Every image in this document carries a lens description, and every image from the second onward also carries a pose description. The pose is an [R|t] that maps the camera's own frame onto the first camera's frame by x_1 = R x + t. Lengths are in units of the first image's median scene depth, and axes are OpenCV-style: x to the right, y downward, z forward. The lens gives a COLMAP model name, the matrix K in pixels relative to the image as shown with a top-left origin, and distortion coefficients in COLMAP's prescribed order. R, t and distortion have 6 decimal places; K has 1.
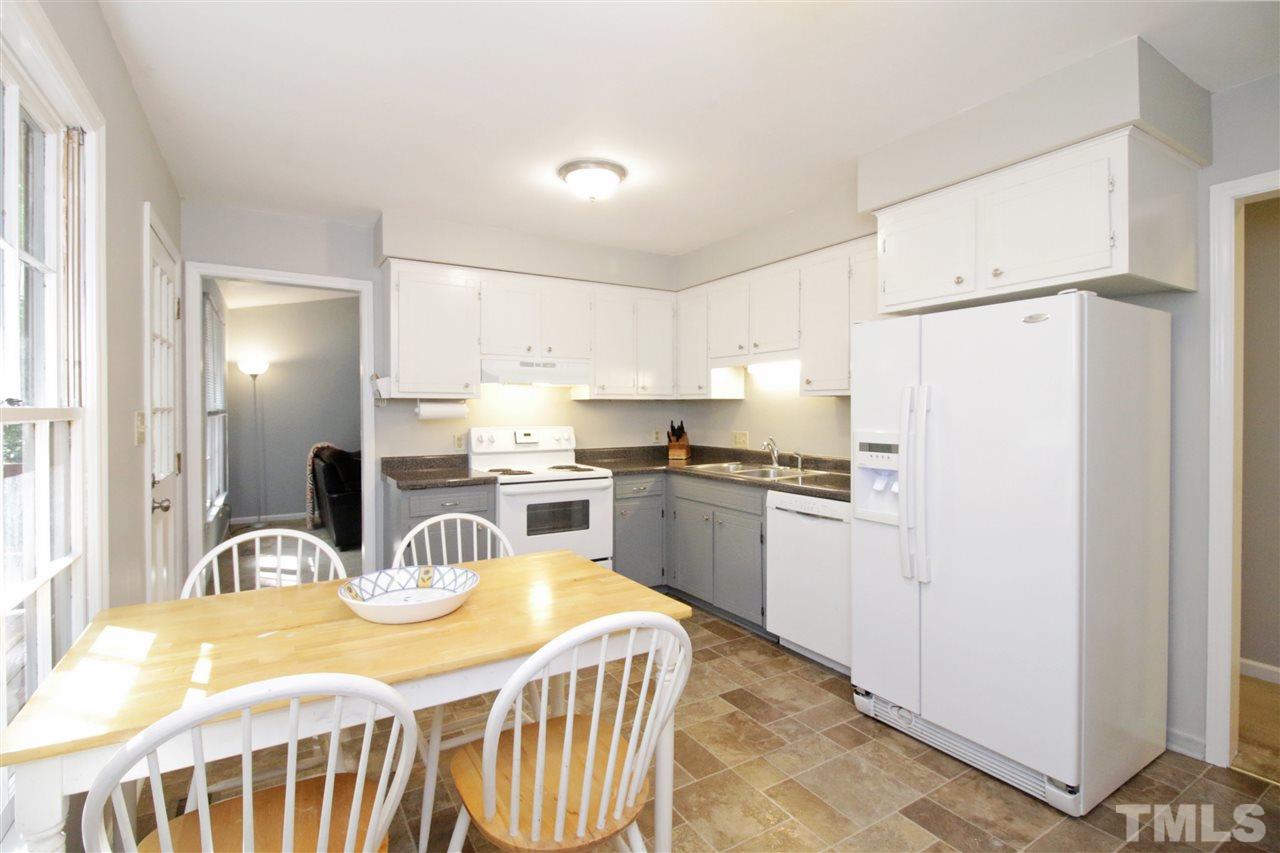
lens RADIAL K [[591.2, 0, 618.3], [0, 591.2, 422.6], [0, 0, 1]] dist [0.001923, -0.007643]
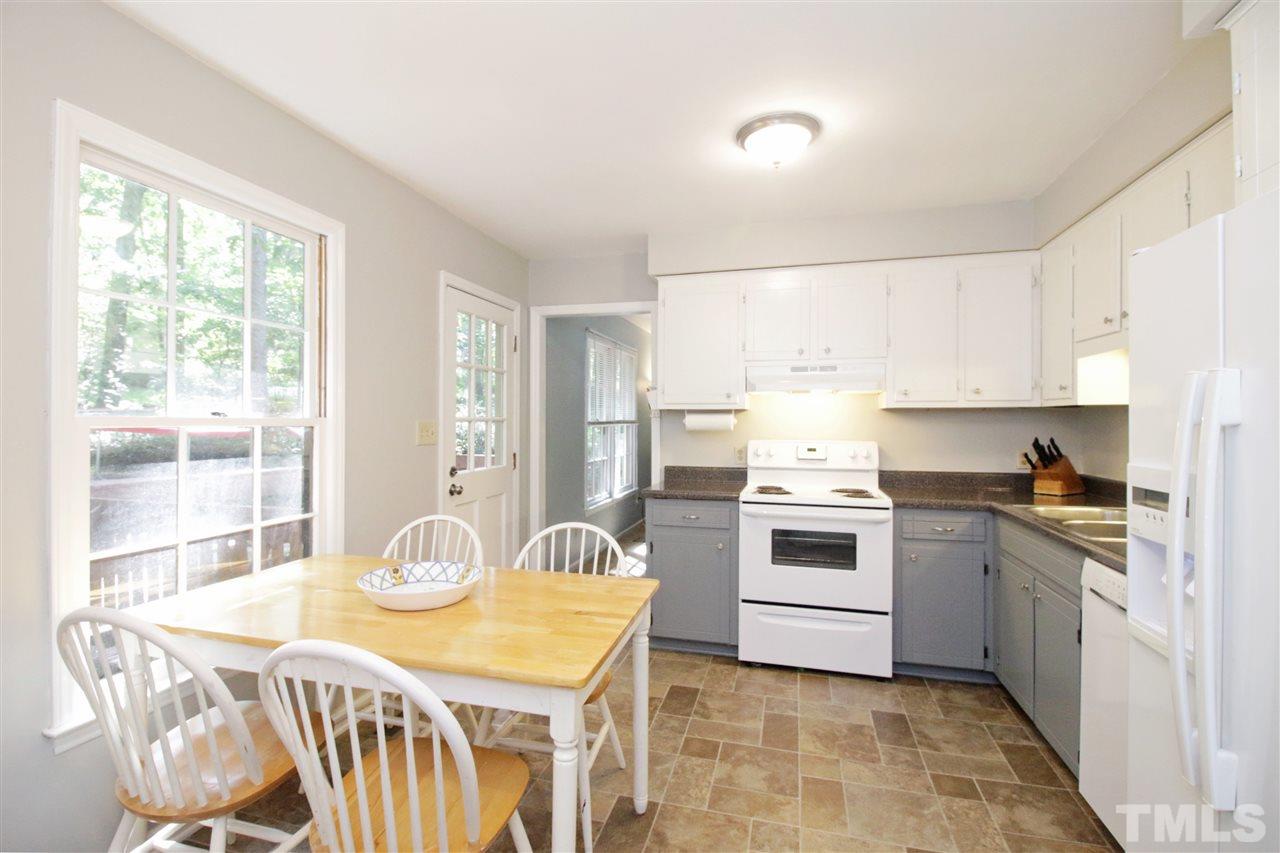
lens RADIAL K [[591.2, 0, 618.3], [0, 591.2, 422.6], [0, 0, 1]] dist [0.001923, -0.007643]
pose [[0.694704, 0.003946, -0.719285, 0.292965], [-0.018601, 0.999749, -0.012480, -0.003625], [0.719056, 0.022049, 0.694603, 0.203672]]
